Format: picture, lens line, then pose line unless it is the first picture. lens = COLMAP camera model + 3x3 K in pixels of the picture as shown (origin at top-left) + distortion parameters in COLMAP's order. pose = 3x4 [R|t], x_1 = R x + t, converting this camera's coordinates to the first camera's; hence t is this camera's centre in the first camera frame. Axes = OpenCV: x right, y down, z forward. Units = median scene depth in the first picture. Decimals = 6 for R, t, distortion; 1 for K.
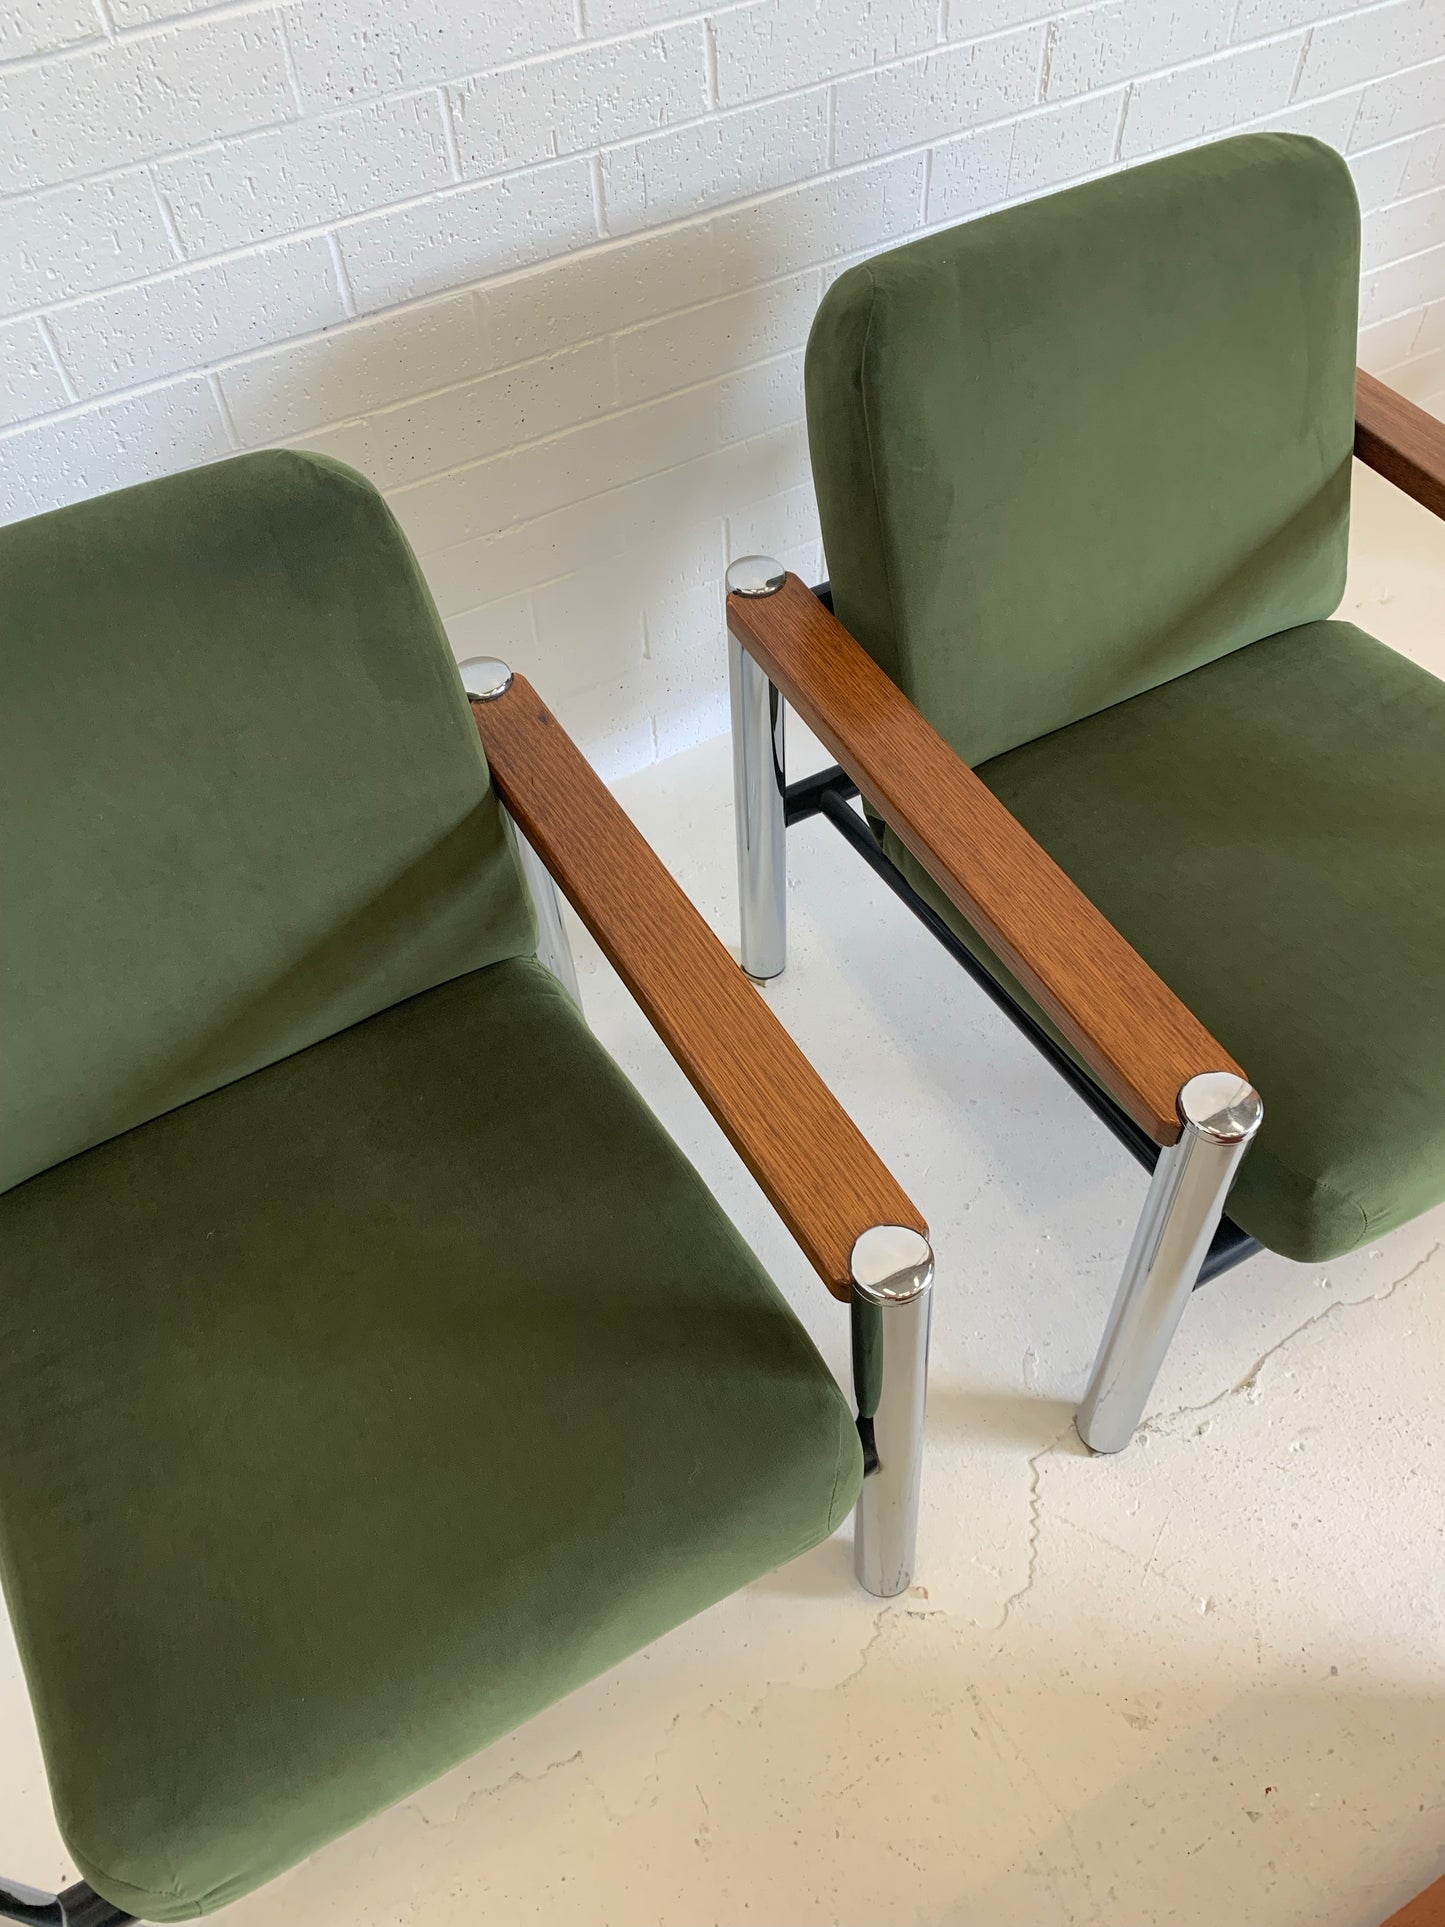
lens RADIAL K [[1477.3, 0, 740.2], [0, 1477.3, 974.2], [0, 0, 1]] dist [0.010457, -0.008108]
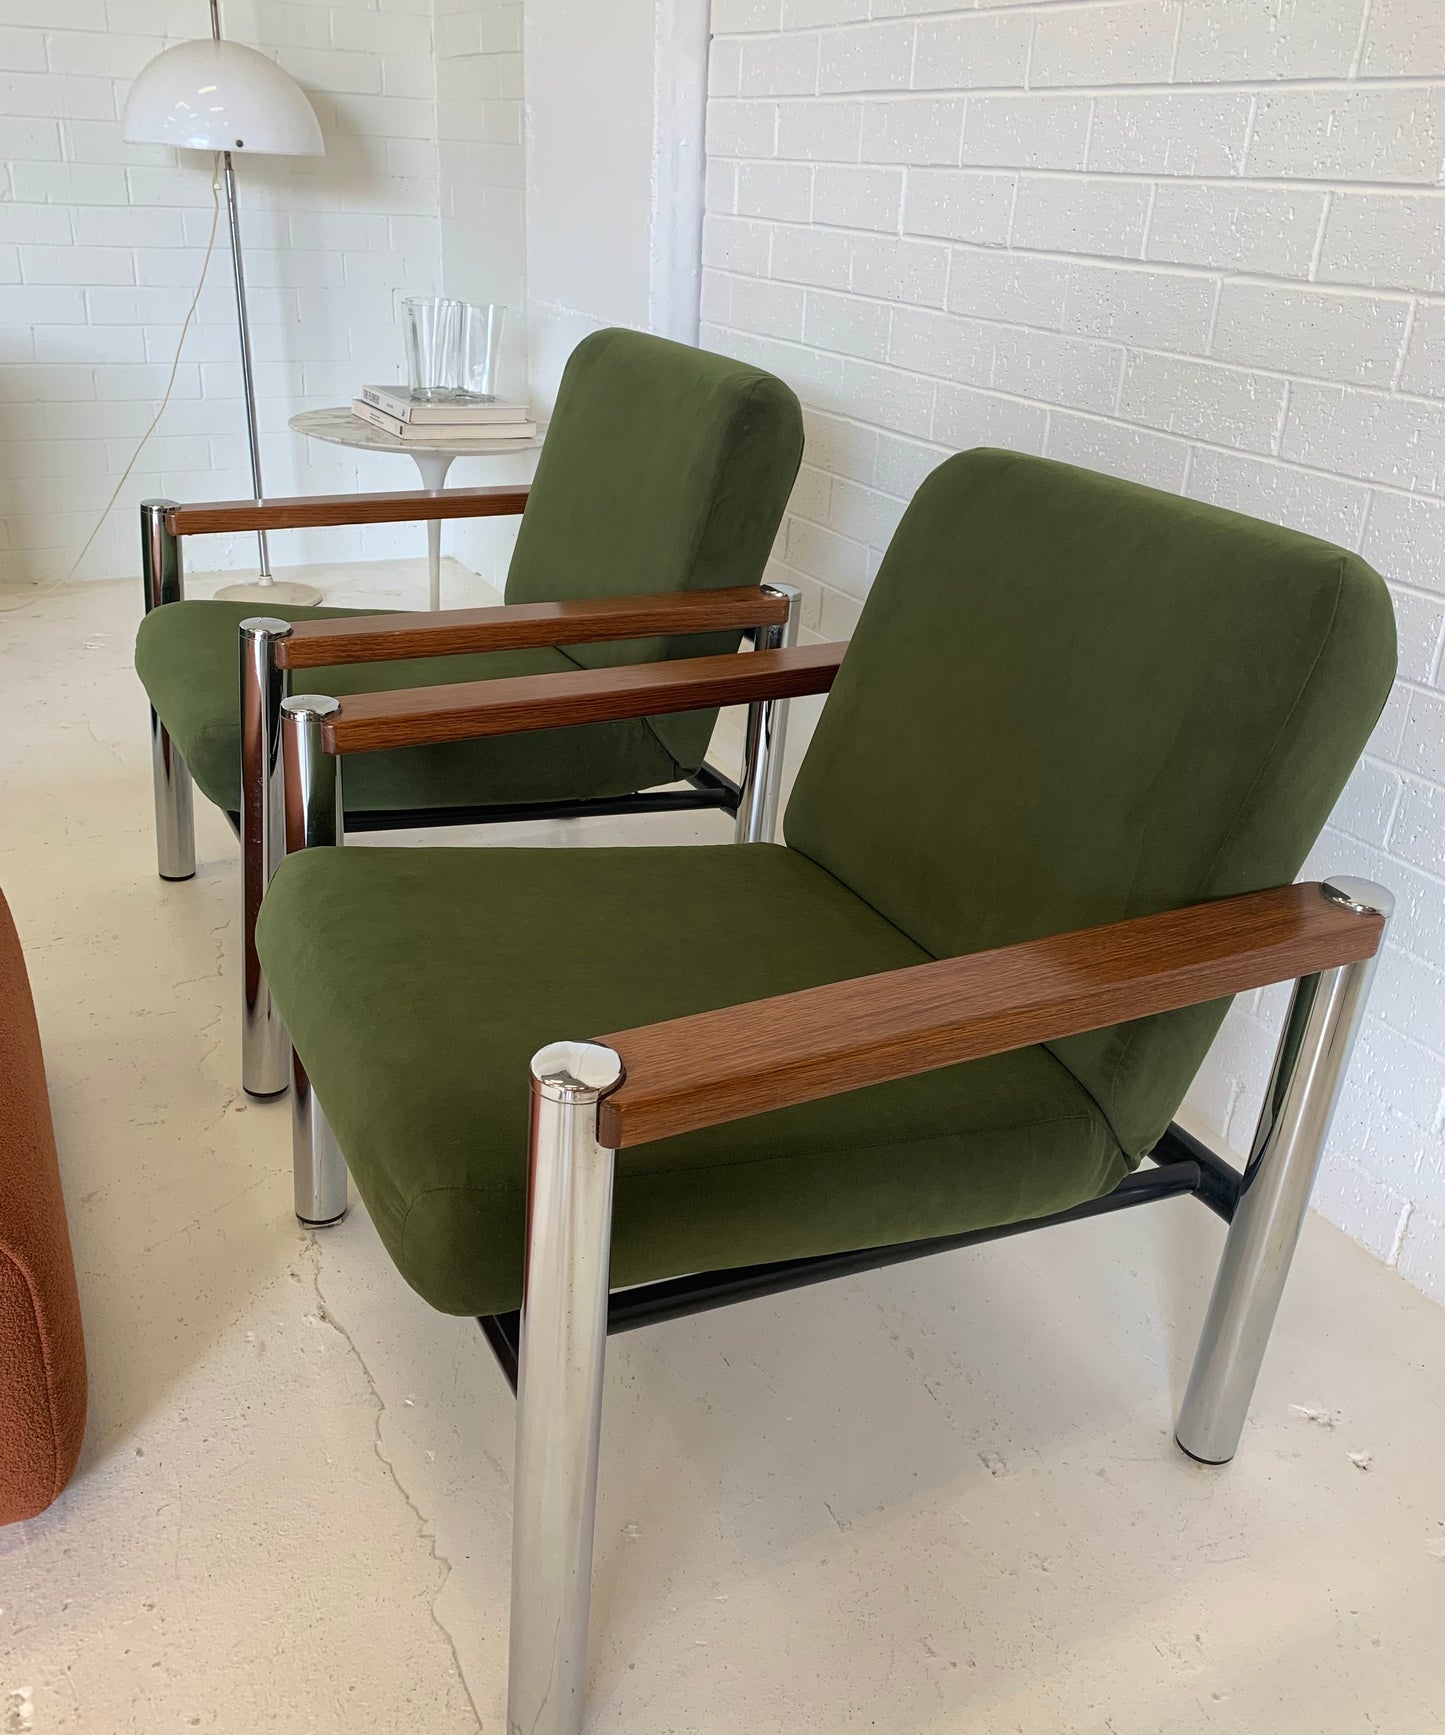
lens RADIAL K [[1478.1, 0, 731.1], [0, 1478.1, 867.3], [0, 0, 1]] dist [0.009473, -0.005087]
pose [[-0.034916, 0.449767, -0.892463, 1.207309], [-0.837134, 0.474612, 0.271938, -0.407742], [0.545883, 0.756606, 0.359944, 0.623637]]
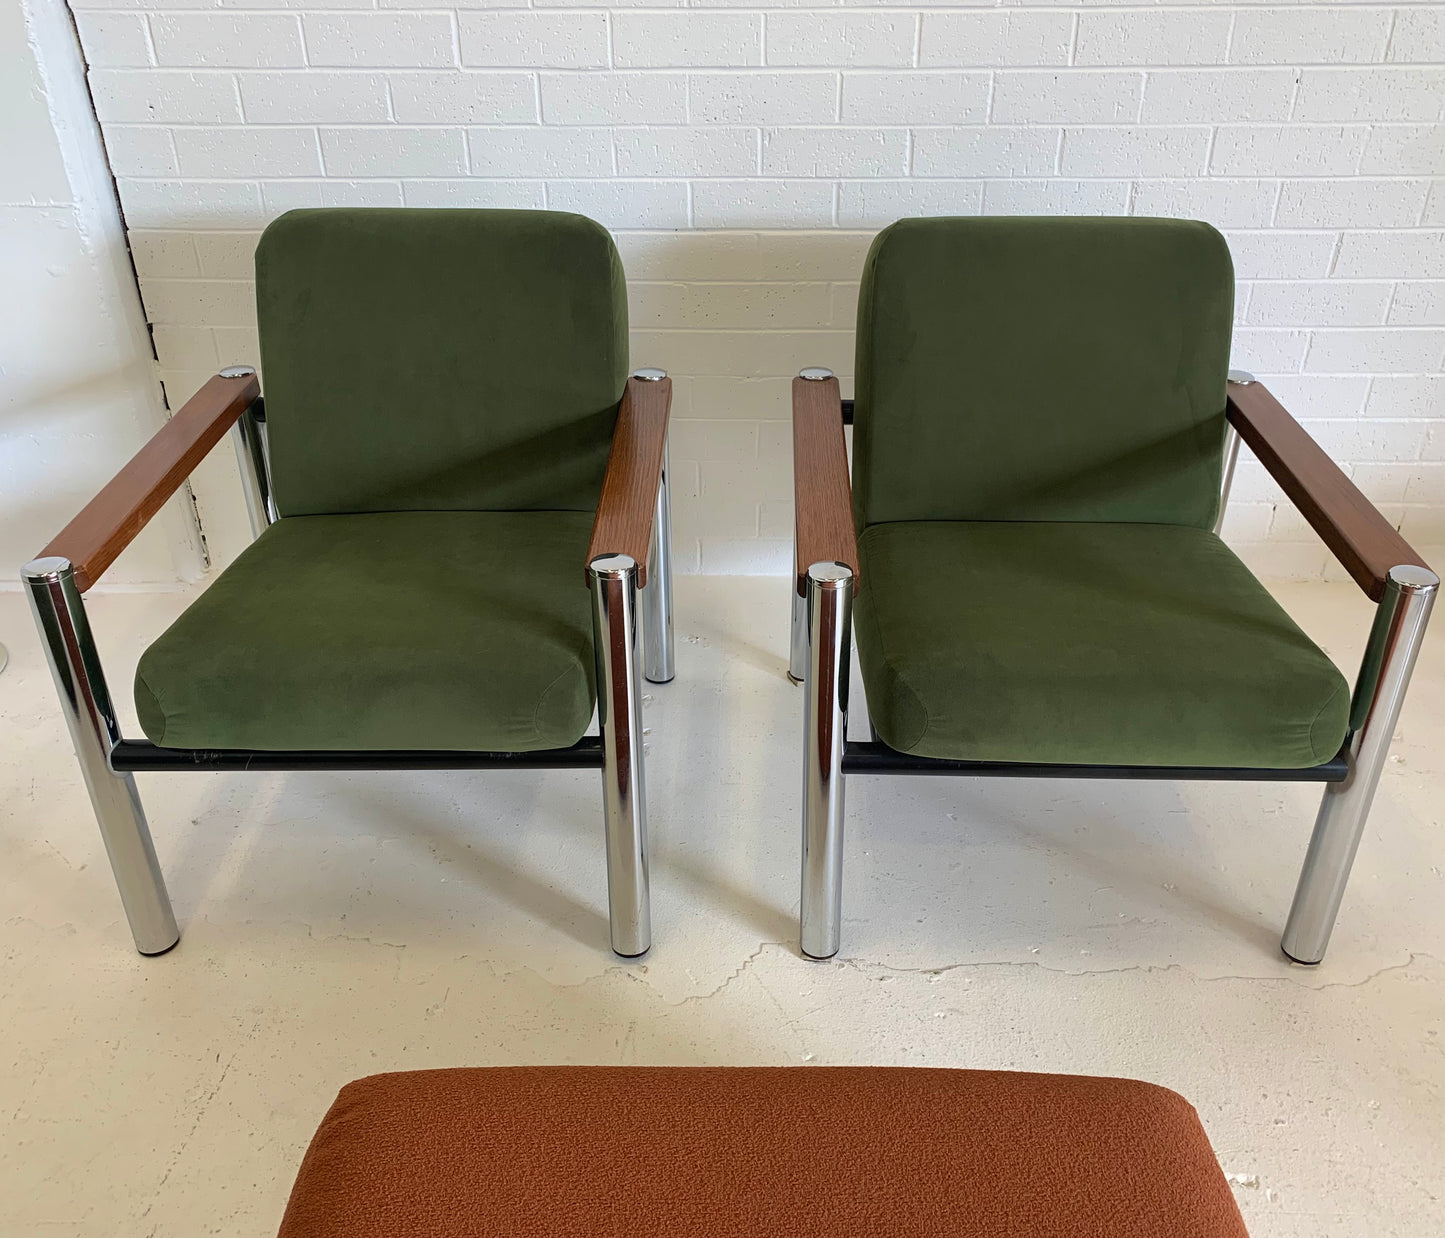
lens RADIAL K [[1258.1, 0, 737.0], [0, 1258.1, 608.4], [0, 0, 1]] dist [0.014289, -0.016206]
pose [[0.859958, 0.283404, -0.424446, 0.644567], [-0.423128, 0.860921, -0.282450, 0.435171], [0.285367, 0.422490, 0.860272, -0.196687]]
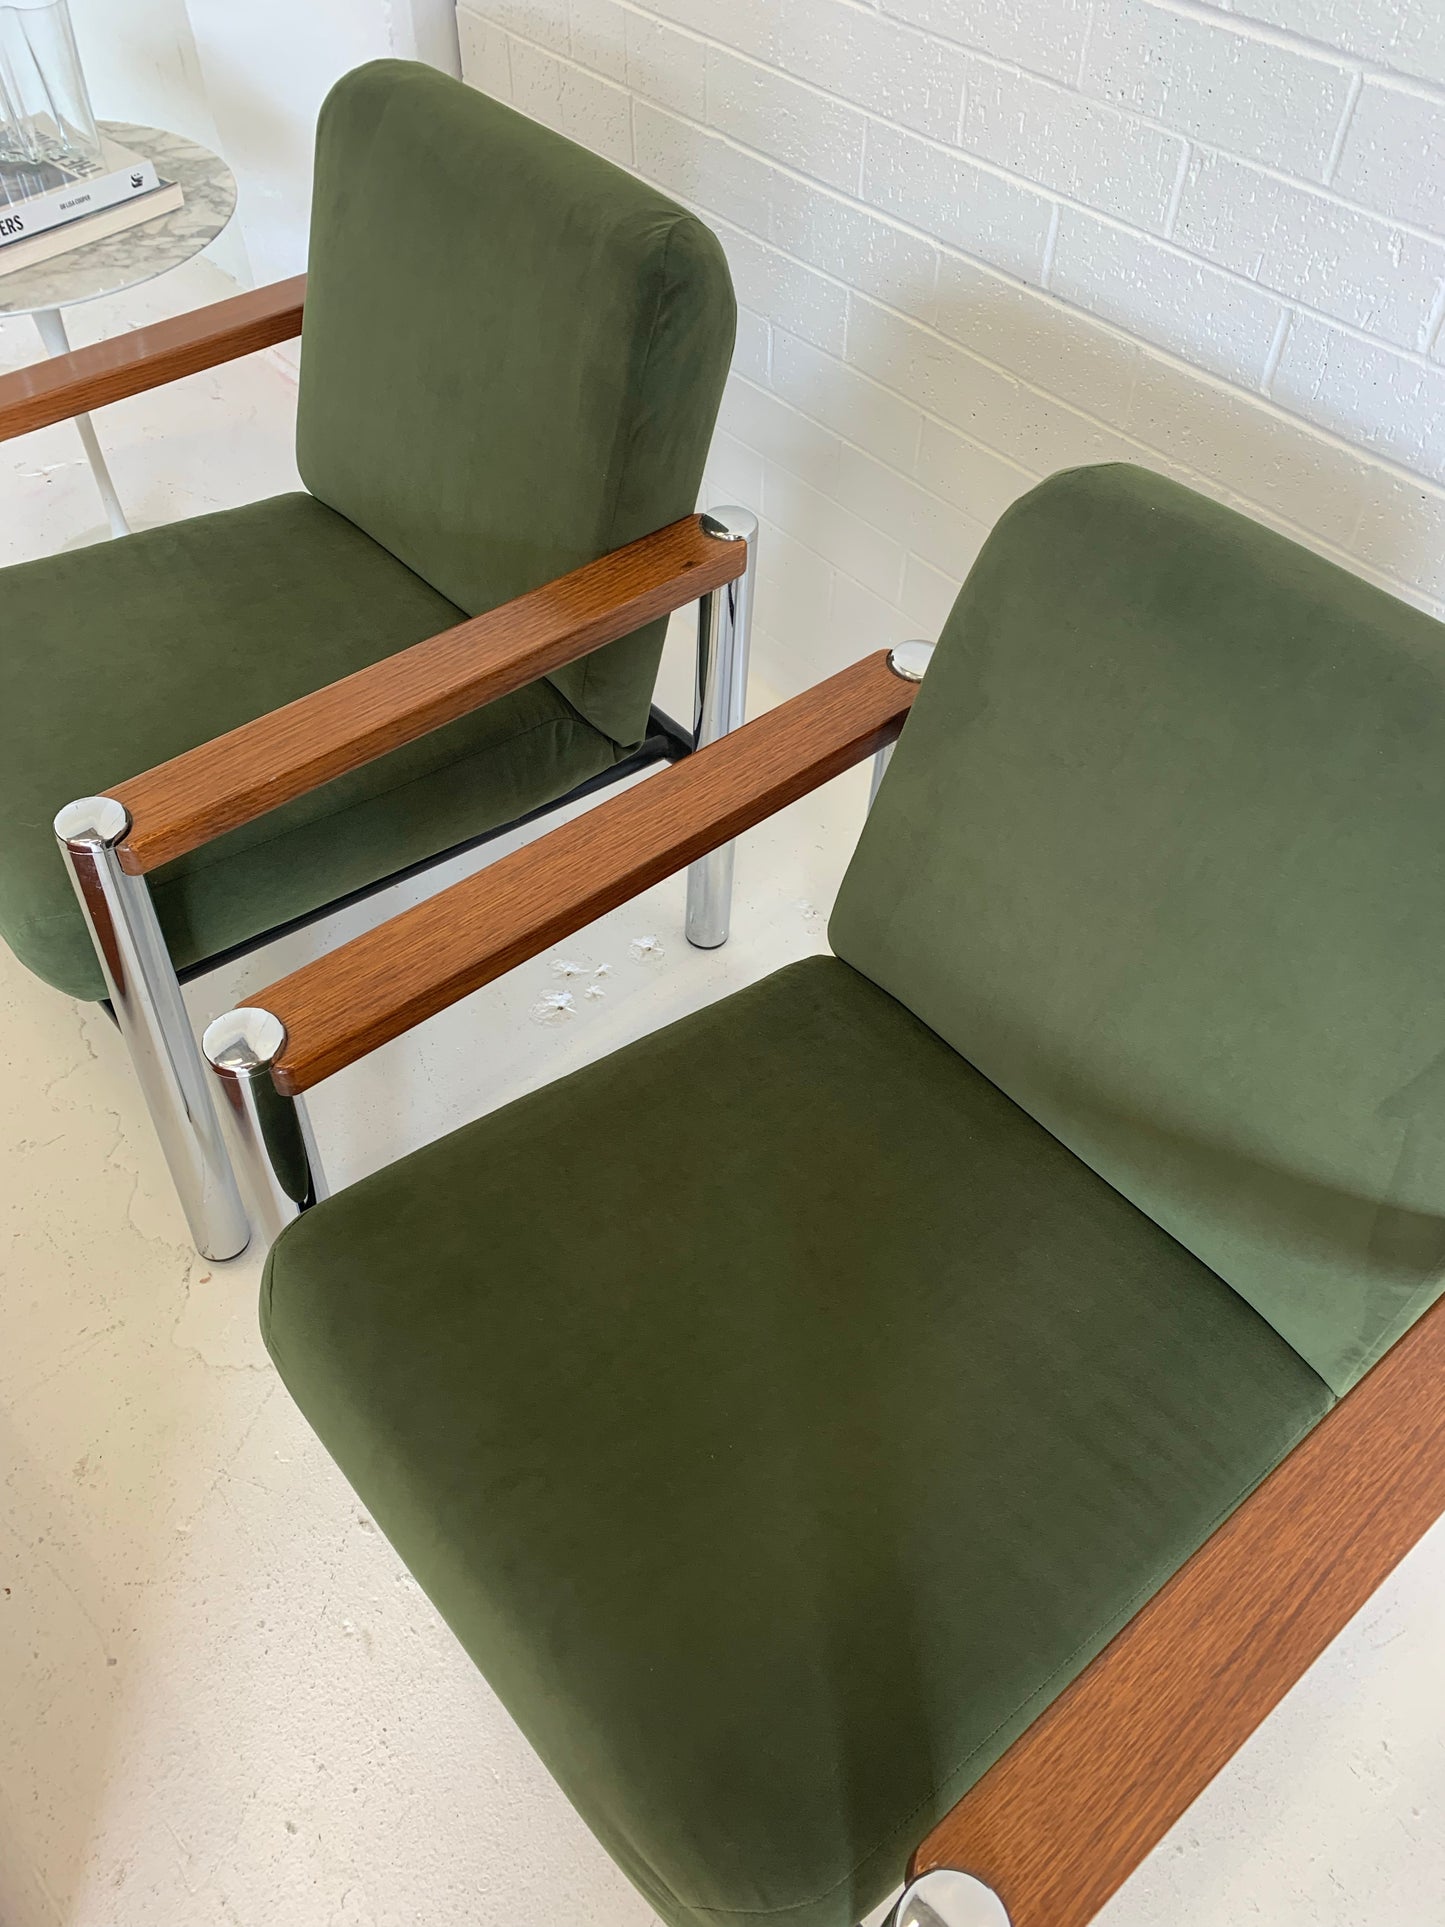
lens RADIAL K [[1477.3, 0, 741.0], [0, 1477.3, 965.5], [0, 0, 1]] dist [0.010457, -0.008108]
pose [[0.194926, 0.767630, -0.610531, 0.717620], [-0.807904, 0.478616, 0.343829, -0.408889], [0.556143, 0.426229, 0.713466, 0.342835]]
